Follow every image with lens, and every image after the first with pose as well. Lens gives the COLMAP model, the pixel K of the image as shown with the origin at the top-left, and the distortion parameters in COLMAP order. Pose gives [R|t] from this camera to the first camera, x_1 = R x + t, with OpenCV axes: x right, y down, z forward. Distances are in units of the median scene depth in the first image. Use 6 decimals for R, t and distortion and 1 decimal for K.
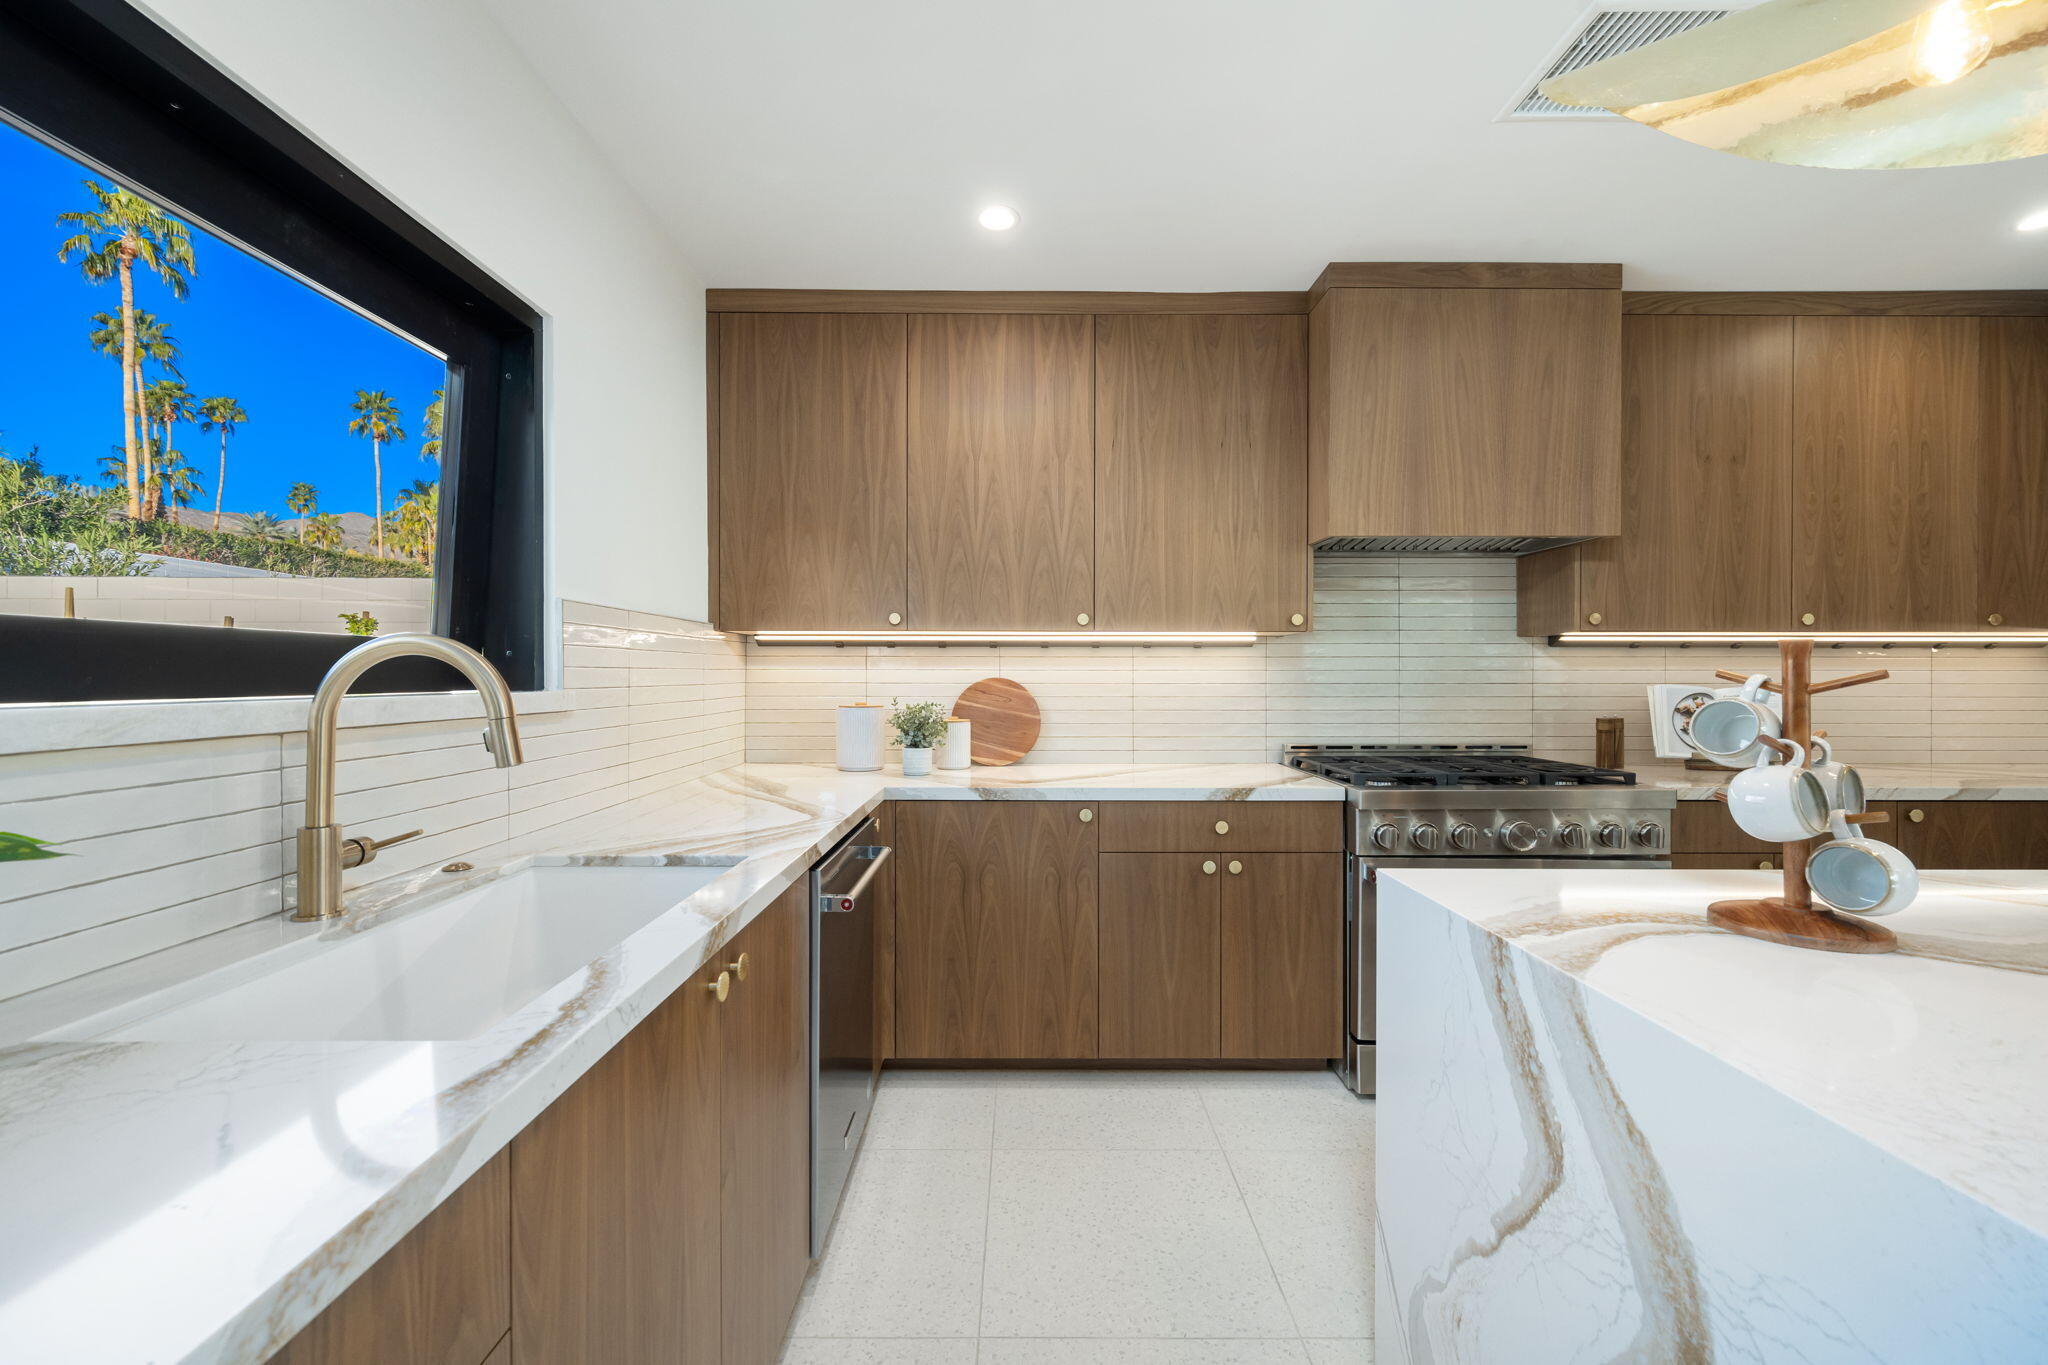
lens RADIAL K [[809.8, 0, 1030.4], [0, 809.8, 682.7], [0, 0, 1]] dist [0.000299, 0.000268]
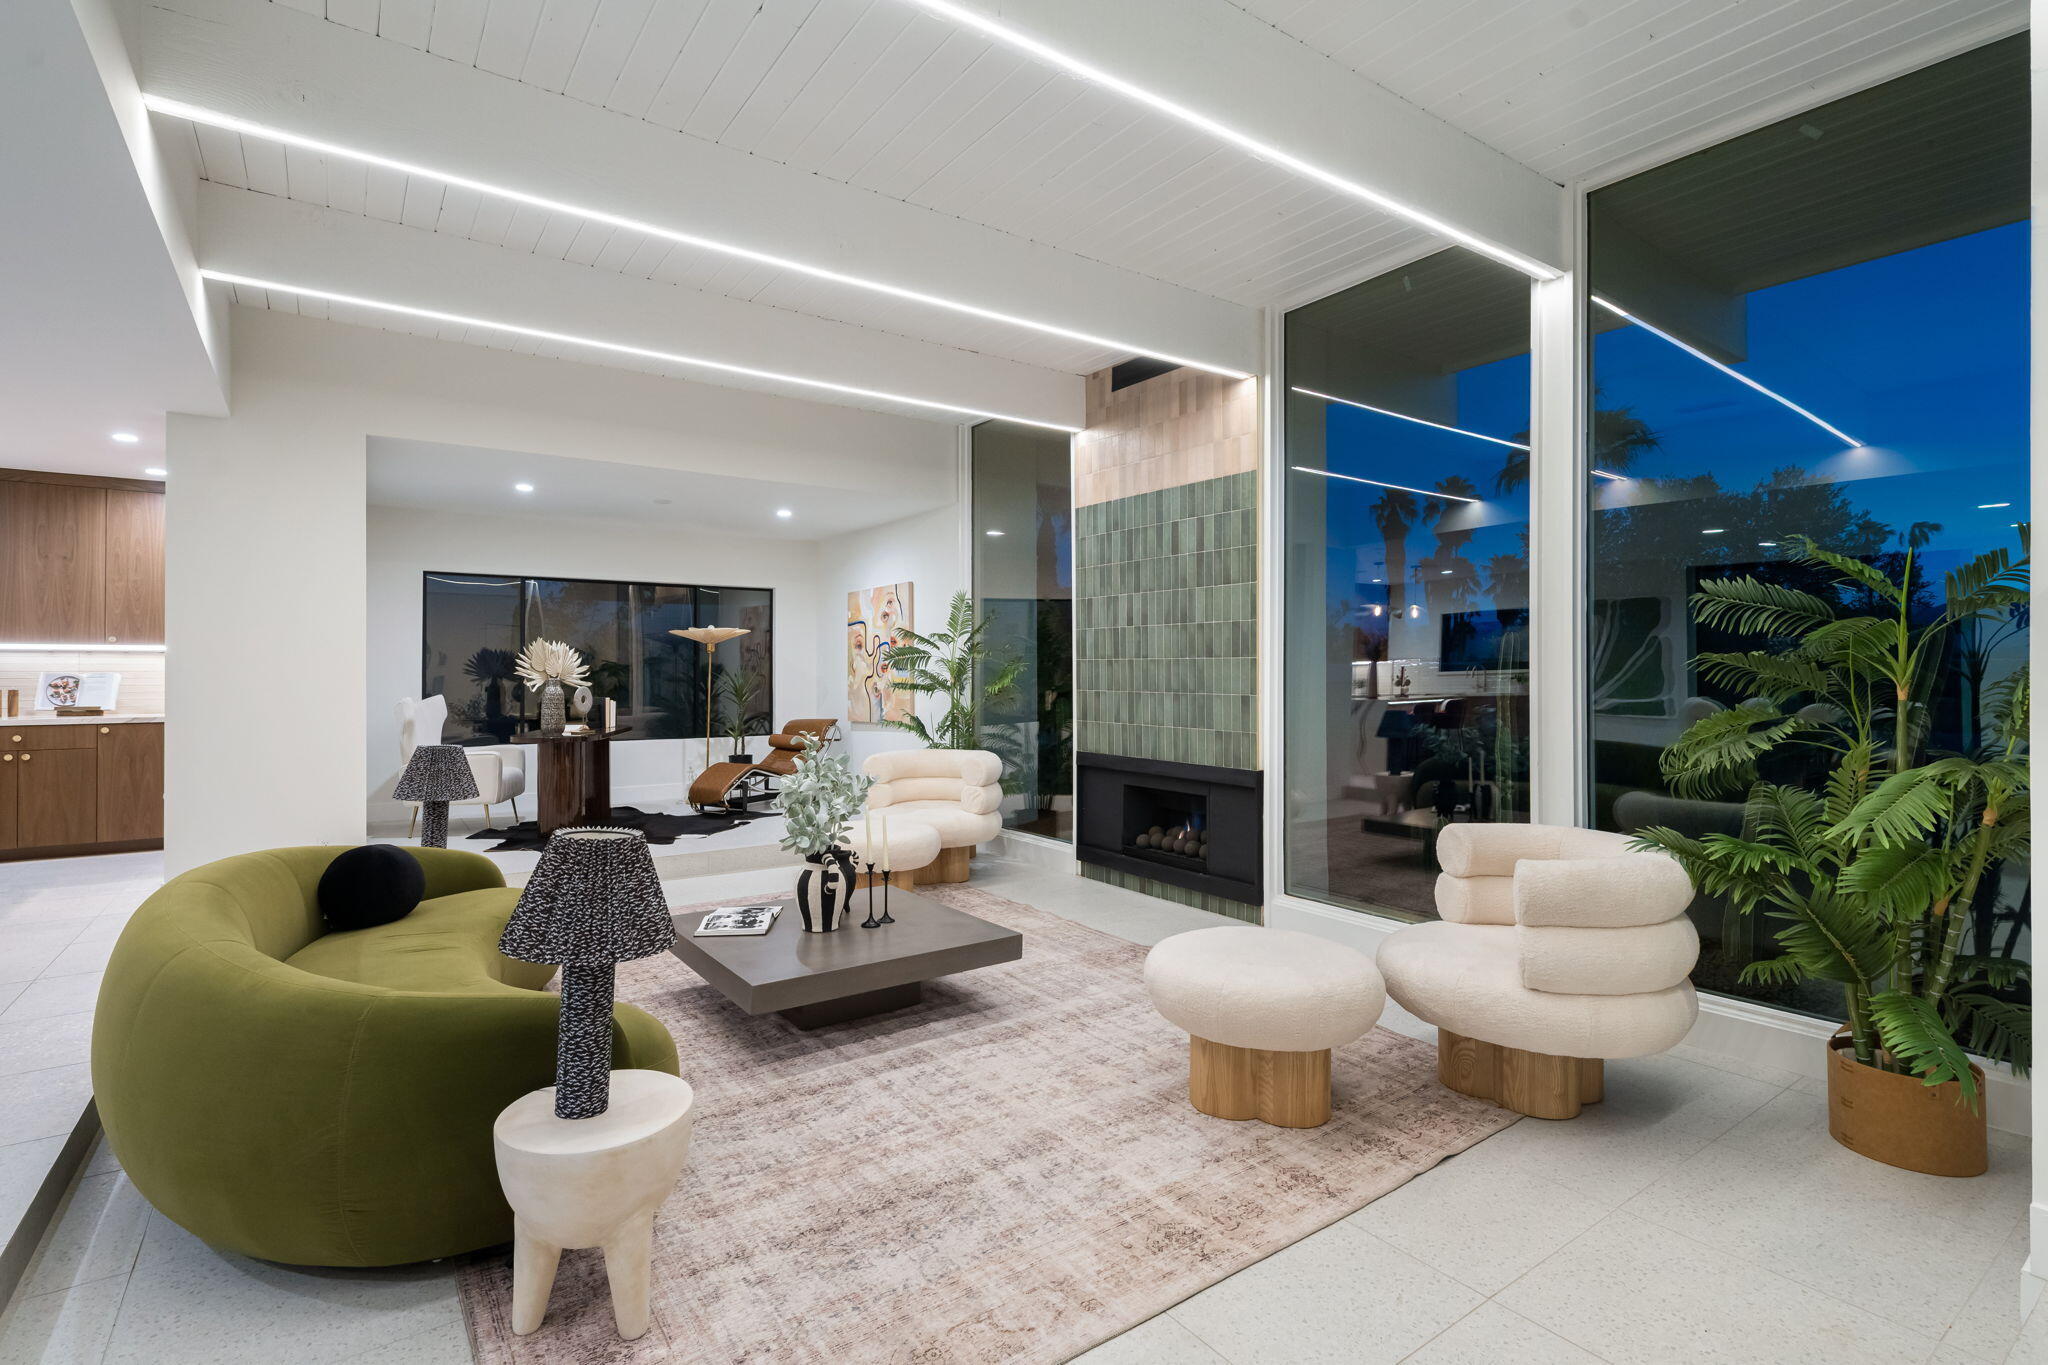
lens RADIAL K [[996.7, 0, 1056.3], [0, 996.7, 660.4], [0, 0, 1]] dist [-0.002474, -0.000937]
pose [[0.810538, 0.006336, 0.585652, 1.419395], [0.004647, 0.999840, -0.017249, 0.028402], [-0.585668, 0.016702, 0.810379, -2.404661]]
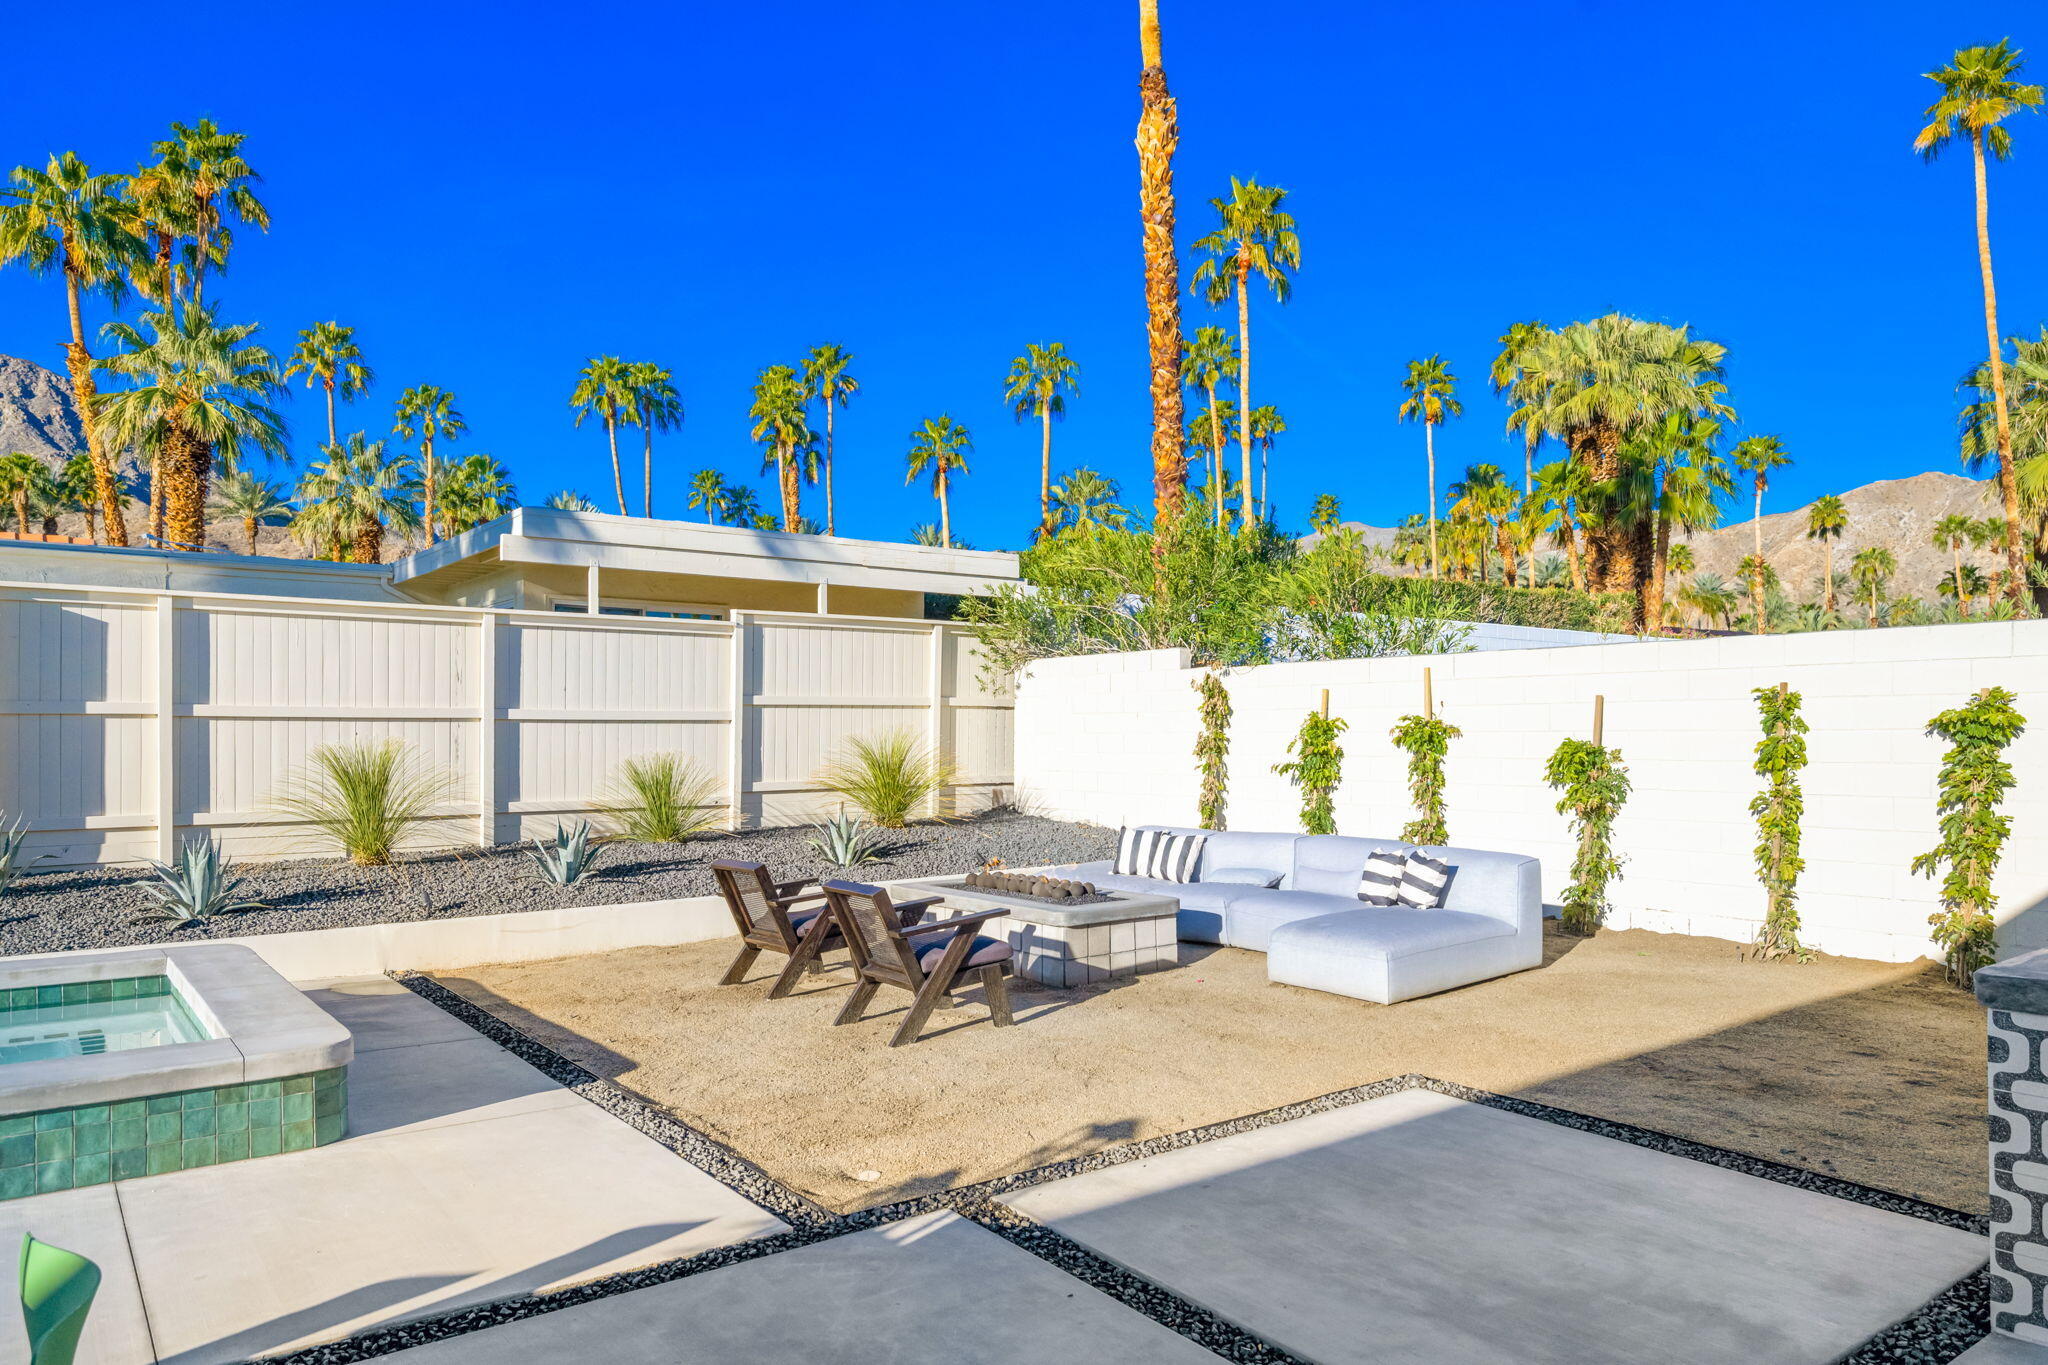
lens RADIAL K [[1349.8, 0, 1007.1], [0, 1349.8, 745.4], [0, 0, 1]] dist [-0.010419, -0.004662]
pose [[0.593102, 0.000647, -0.805127, -0.723604], [-0.001284, 0.999999, -0.000142, -0.081609], [0.805127, 0.001118, 0.593102, -0.590029]]
